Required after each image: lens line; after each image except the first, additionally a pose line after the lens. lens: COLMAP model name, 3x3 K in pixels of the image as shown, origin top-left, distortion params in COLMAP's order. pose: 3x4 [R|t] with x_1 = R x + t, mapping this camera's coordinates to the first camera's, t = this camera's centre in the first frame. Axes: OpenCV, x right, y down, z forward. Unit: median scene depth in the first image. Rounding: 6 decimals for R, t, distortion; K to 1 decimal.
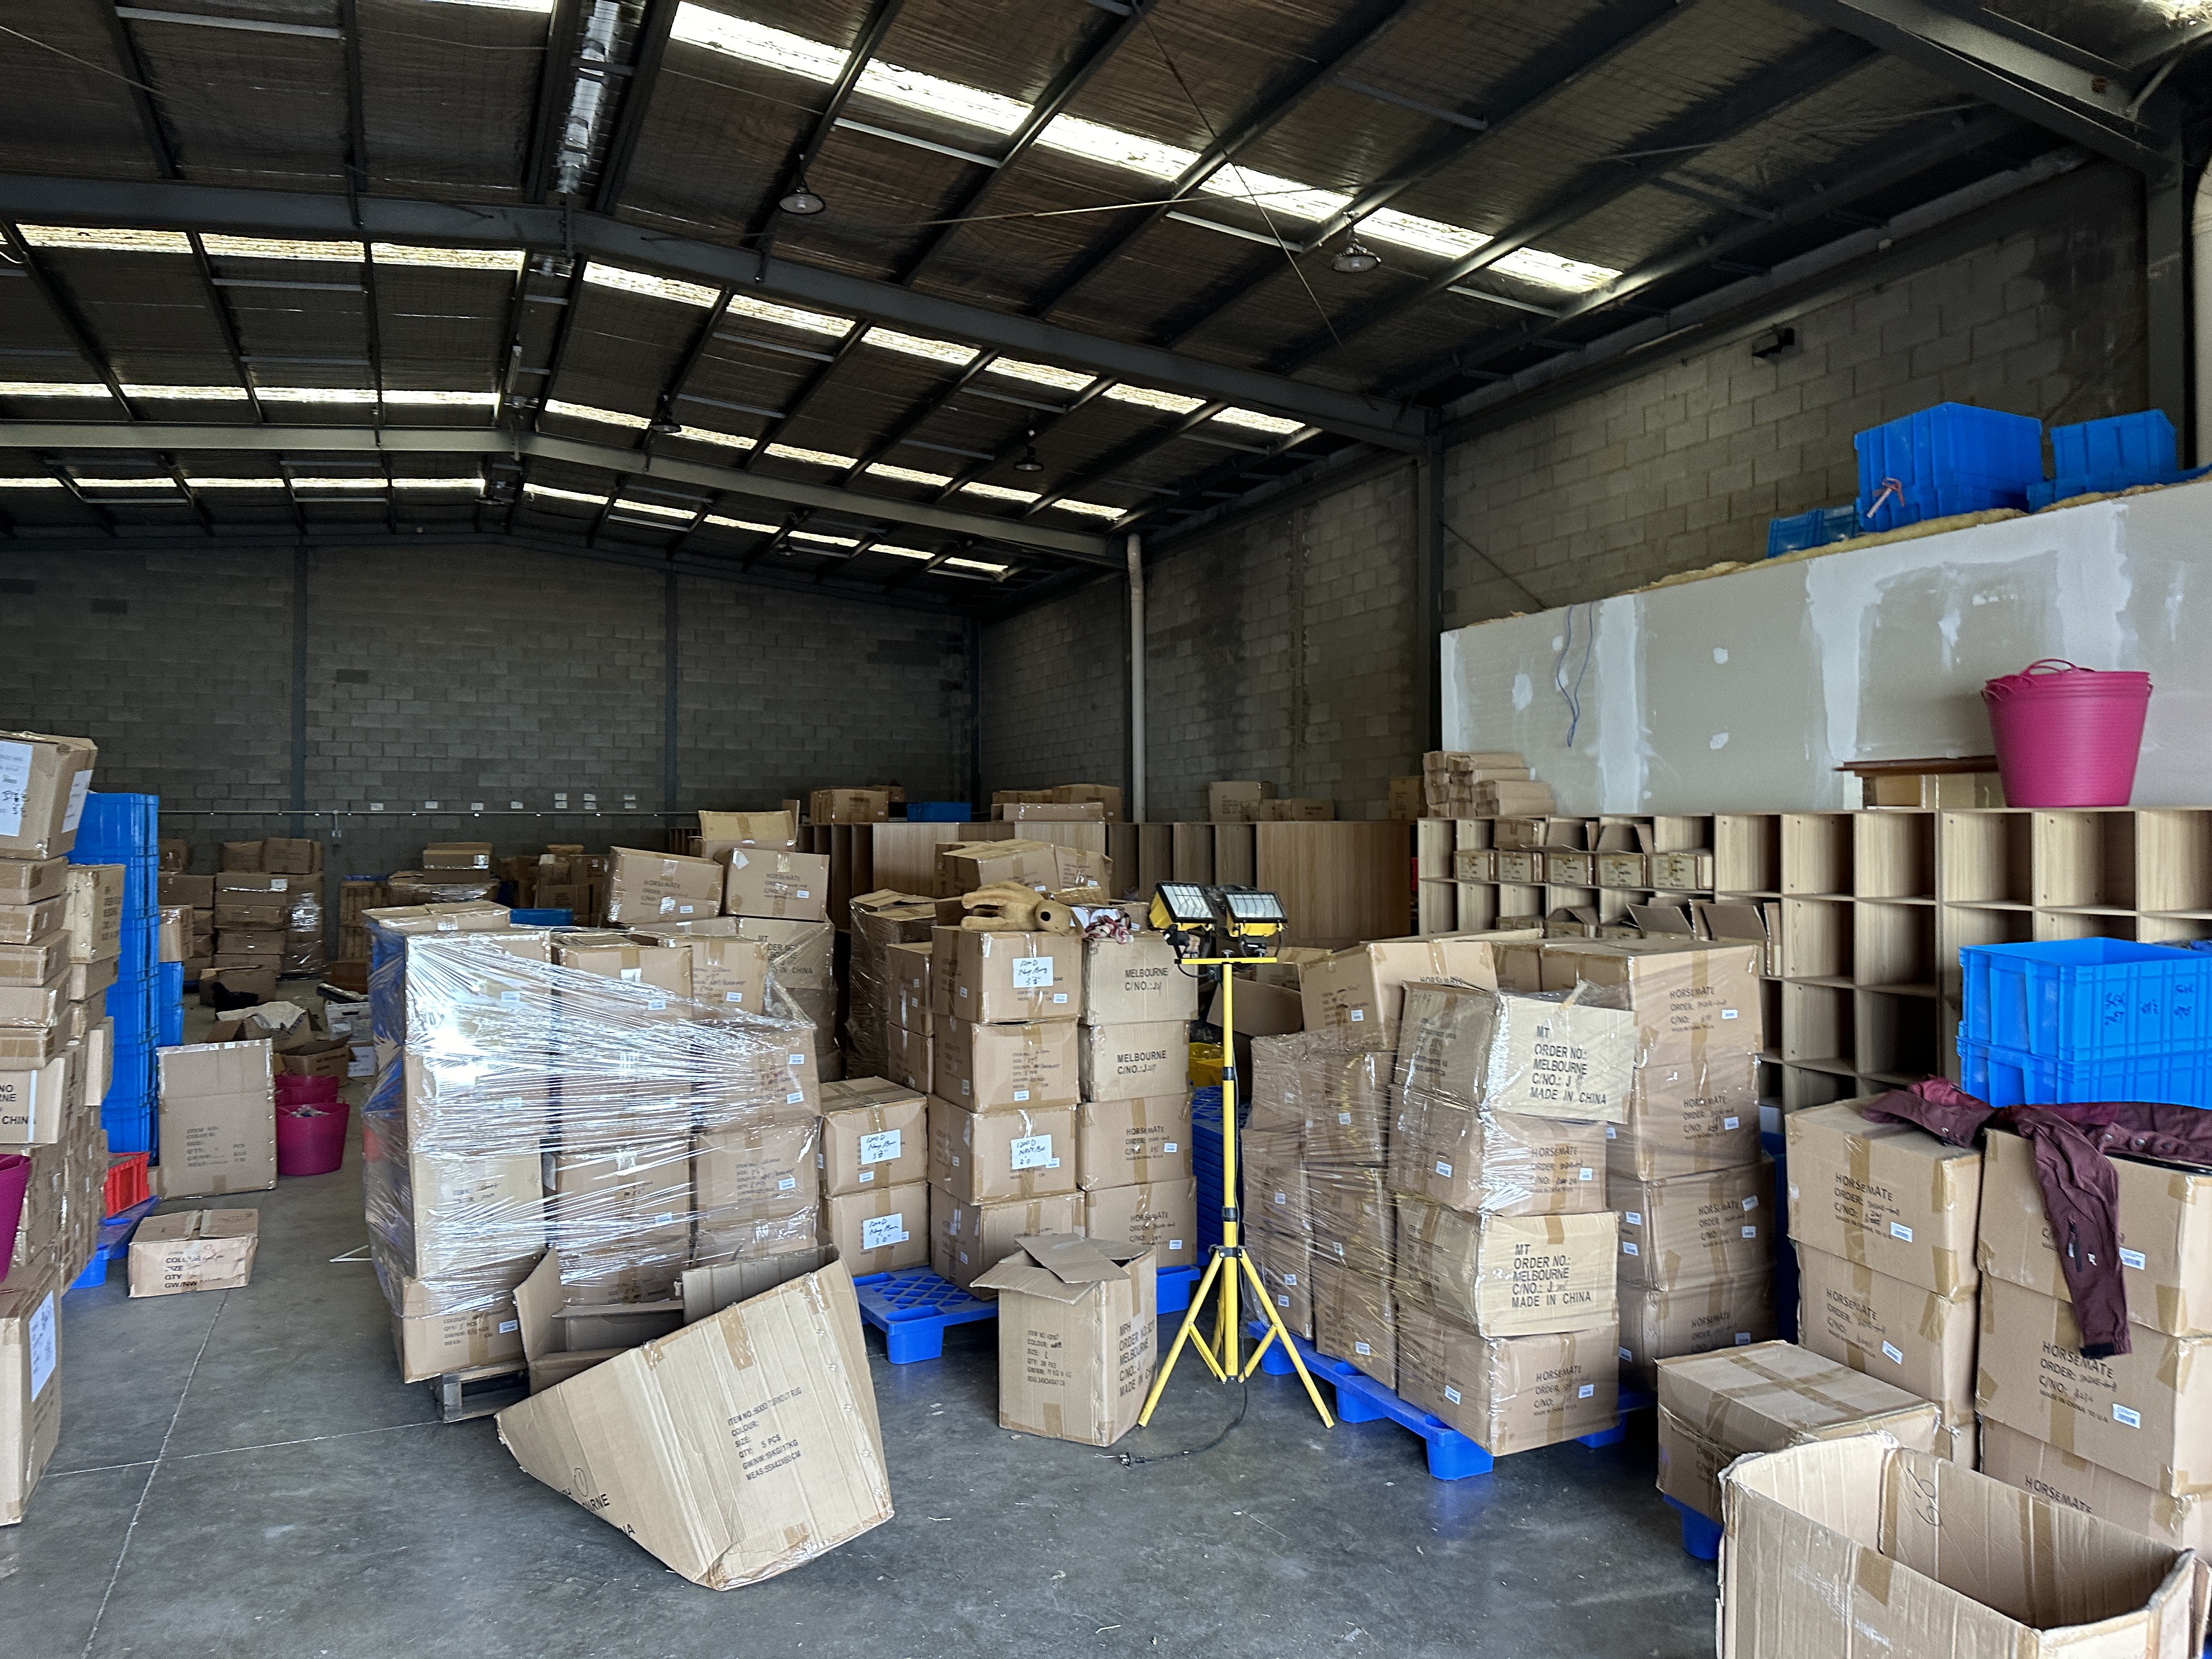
lens RADIAL K [[1565.0, 0, 1100.9], [0, 1565.0, 810.4], [0, 0, 1]] dist [0.081848, -0.100951]
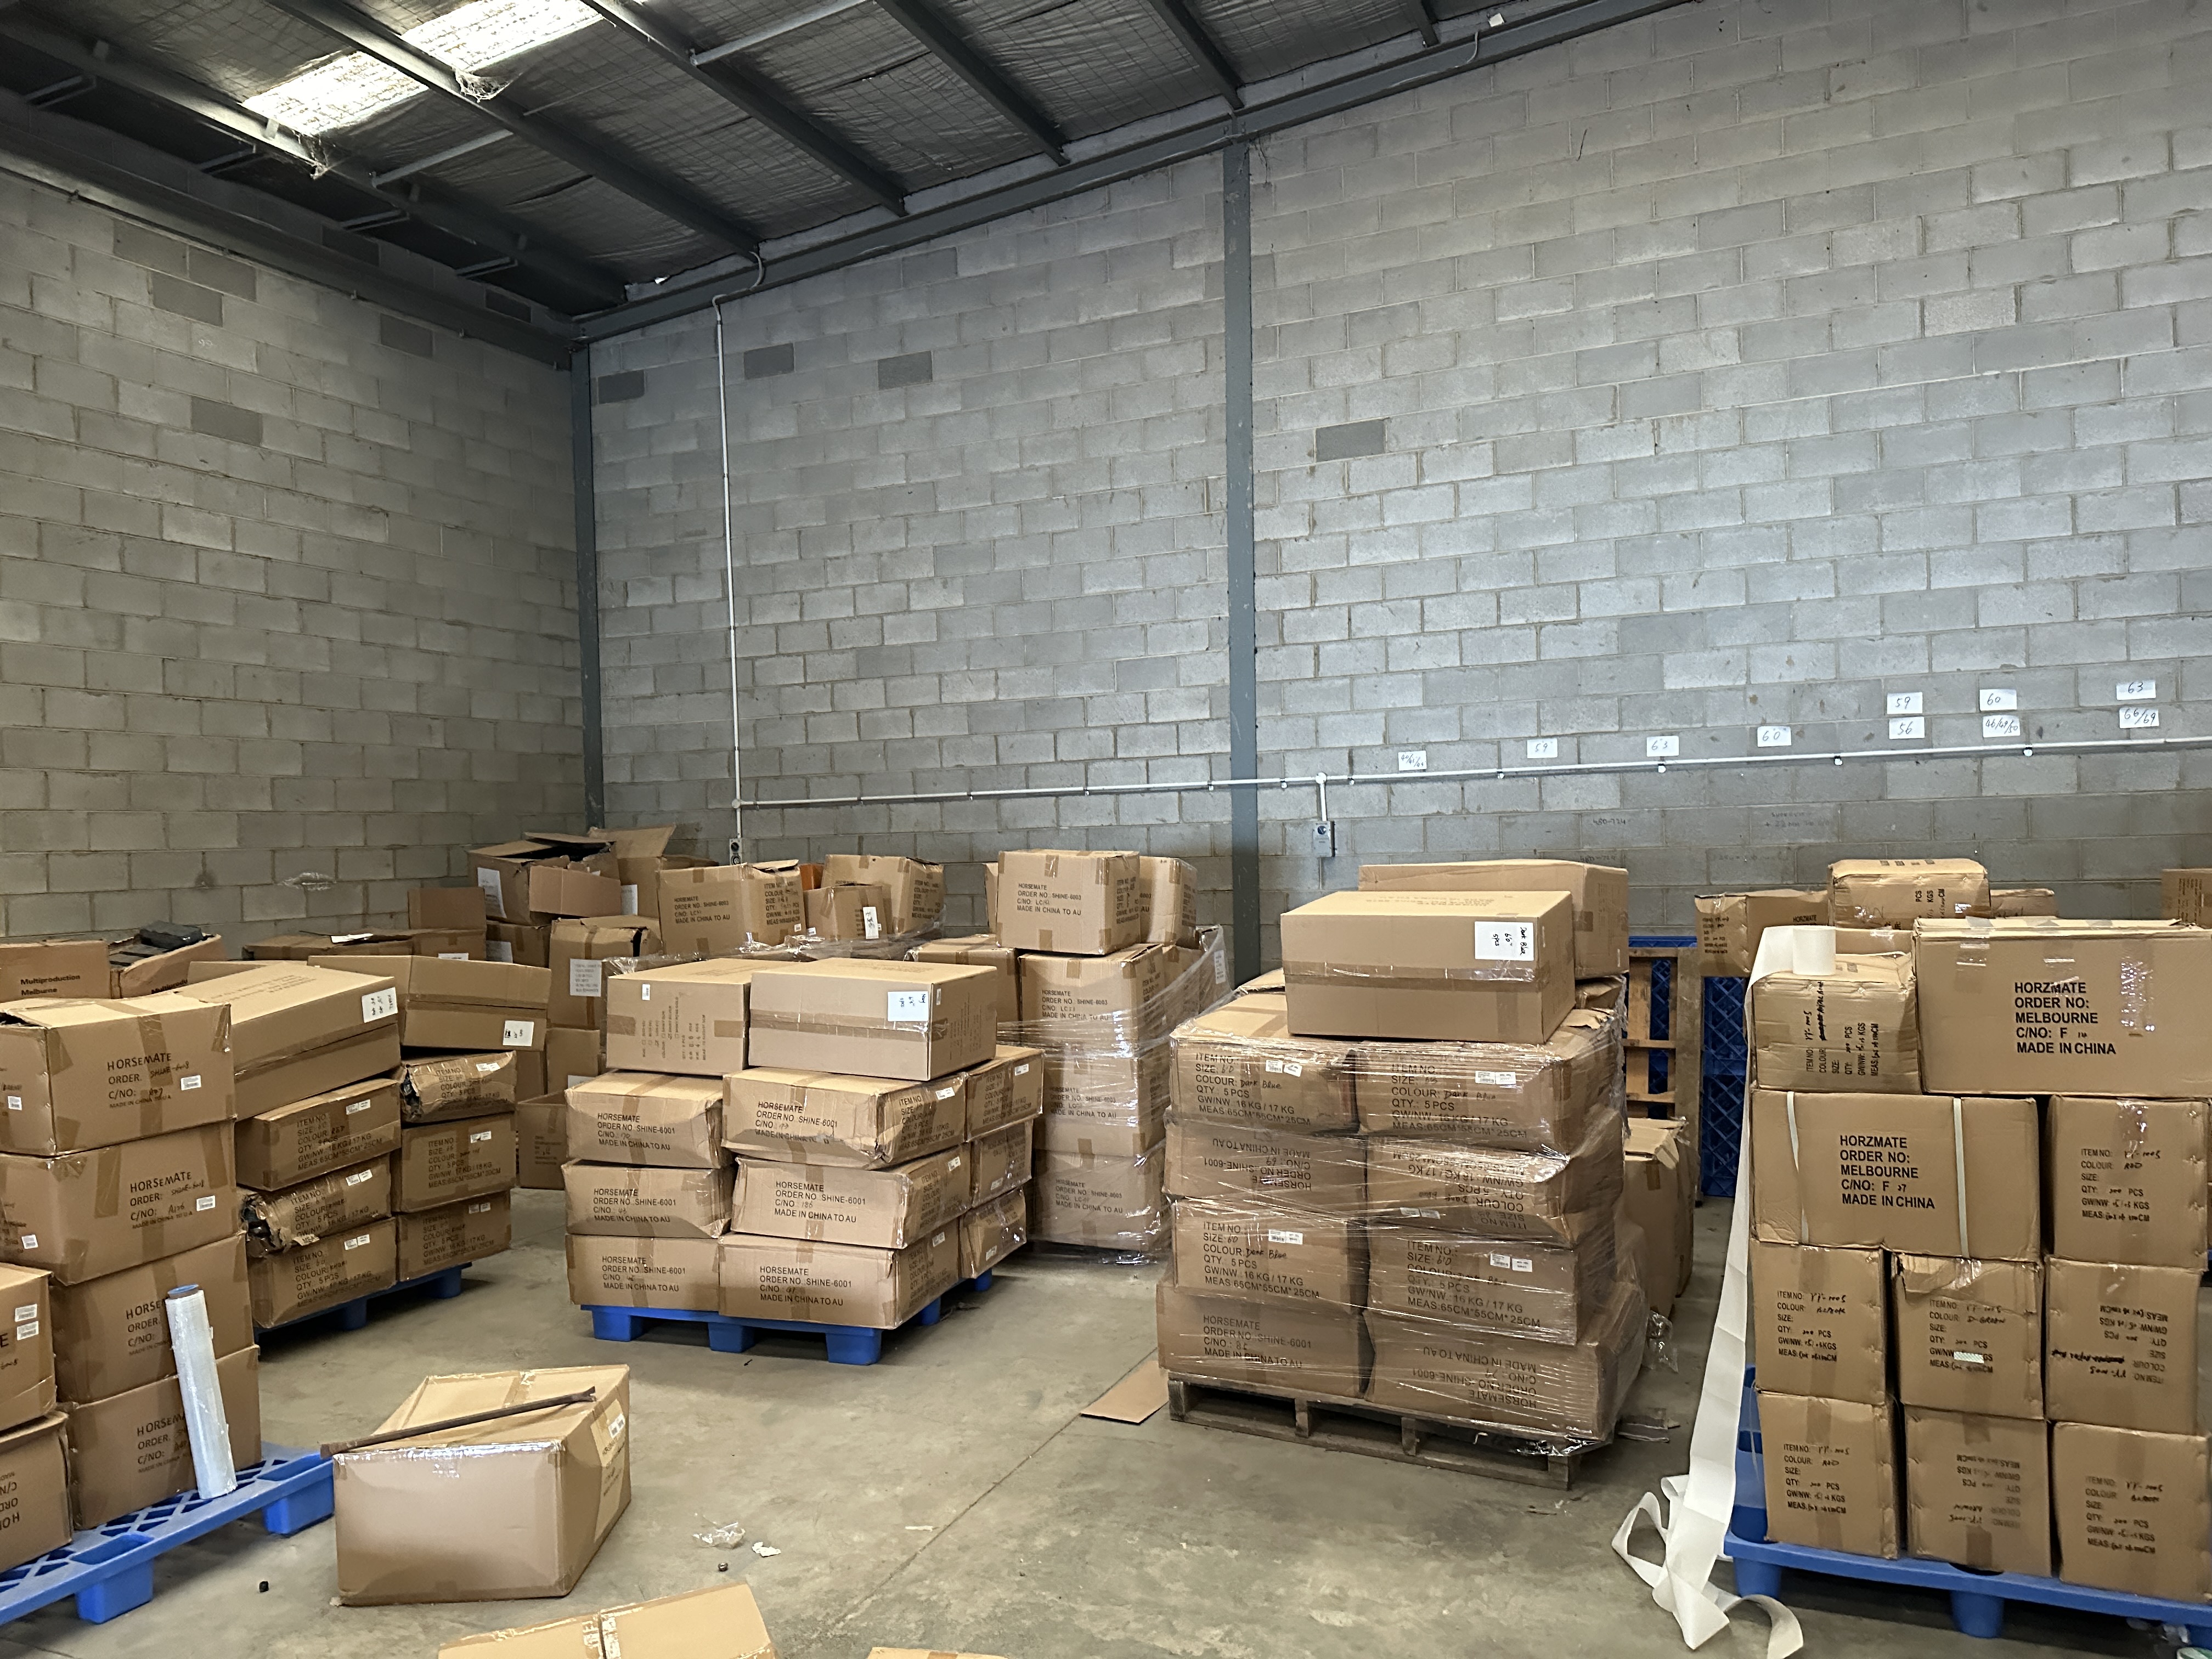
lens RADIAL K [[1565.0, 0, 1105.6], [0, 1565.0, 857.7], [0, 0, 1]] dist [0.081848, -0.100951]
pose [[0.687124, -0.012094, -0.726440, -0.296439], [0.038455, 0.999065, 0.019741, 0.014619], [0.725522, -0.041499, 0.686947, 0.888170]]
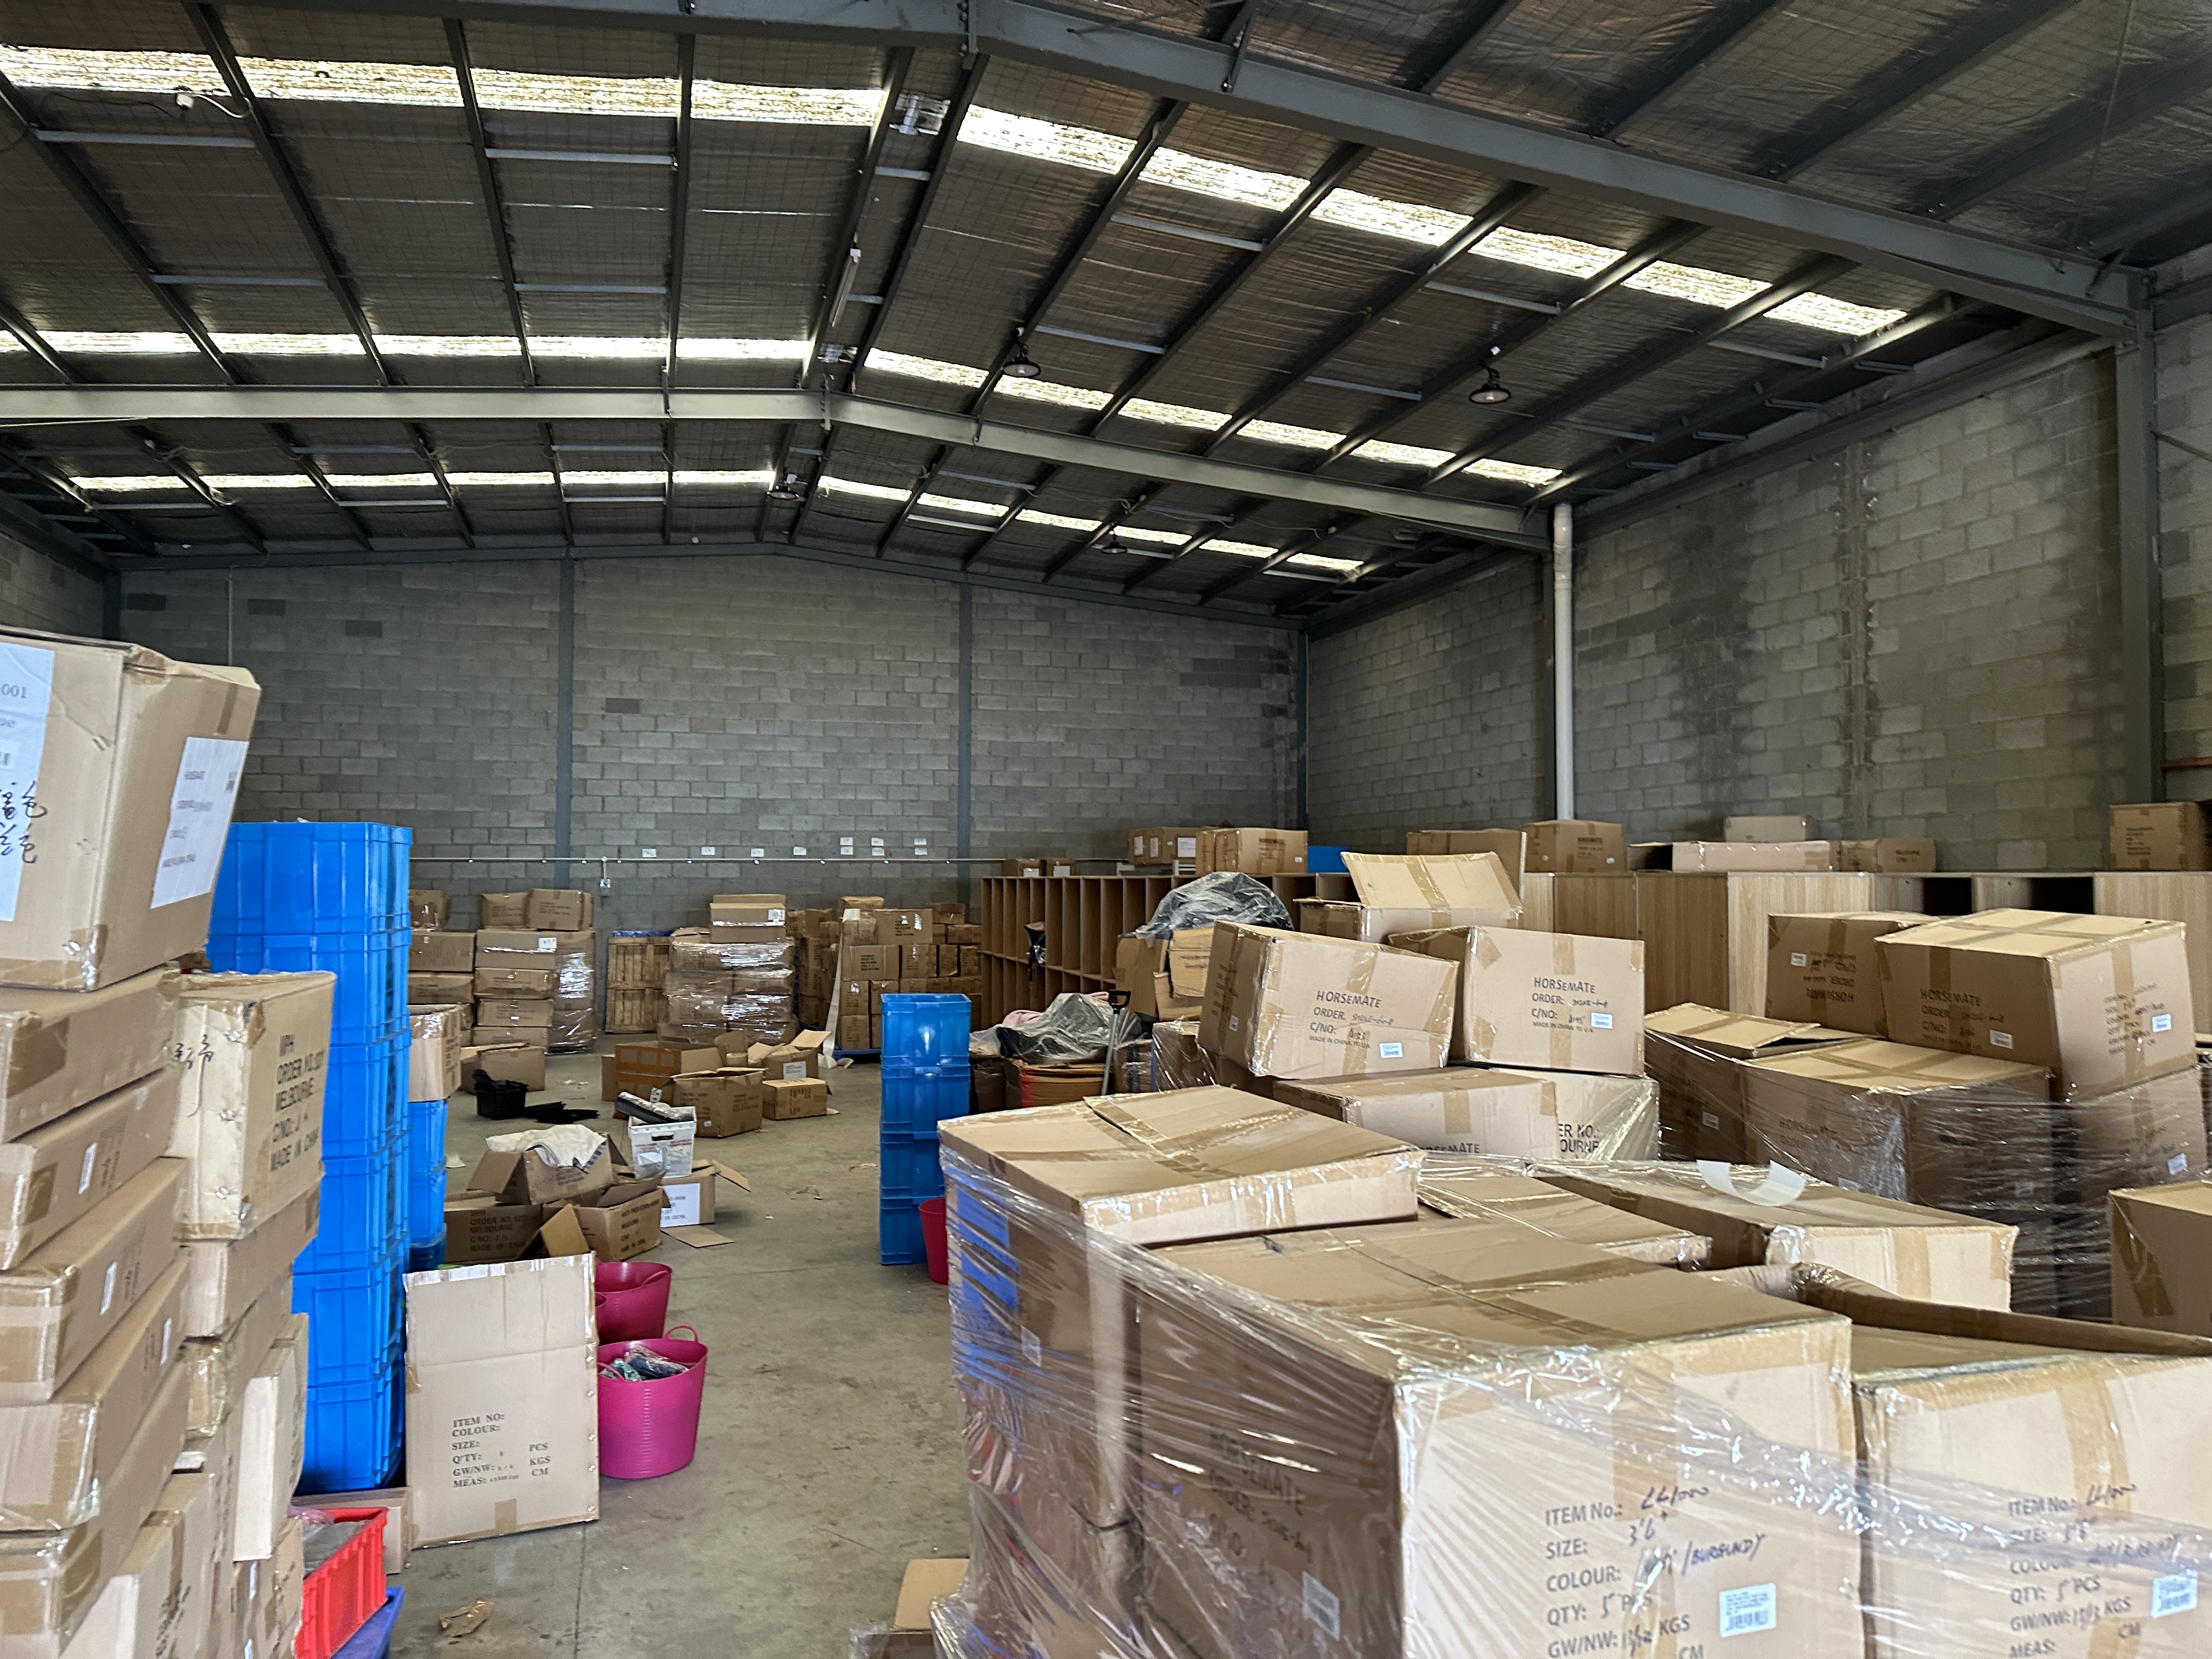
lens RADIAL K [[1565.0, 0, 1101.2], [0, 1565.0, 826.0], [0, 0, 1]] dist [0.081848, -0.100951]
pose [[0.991999, -0.004013, -0.126179, -0.128839], [0.001453, 0.999791, -0.020372, 0.001038], [0.126235, 0.020026, 0.991798, 0.218786]]
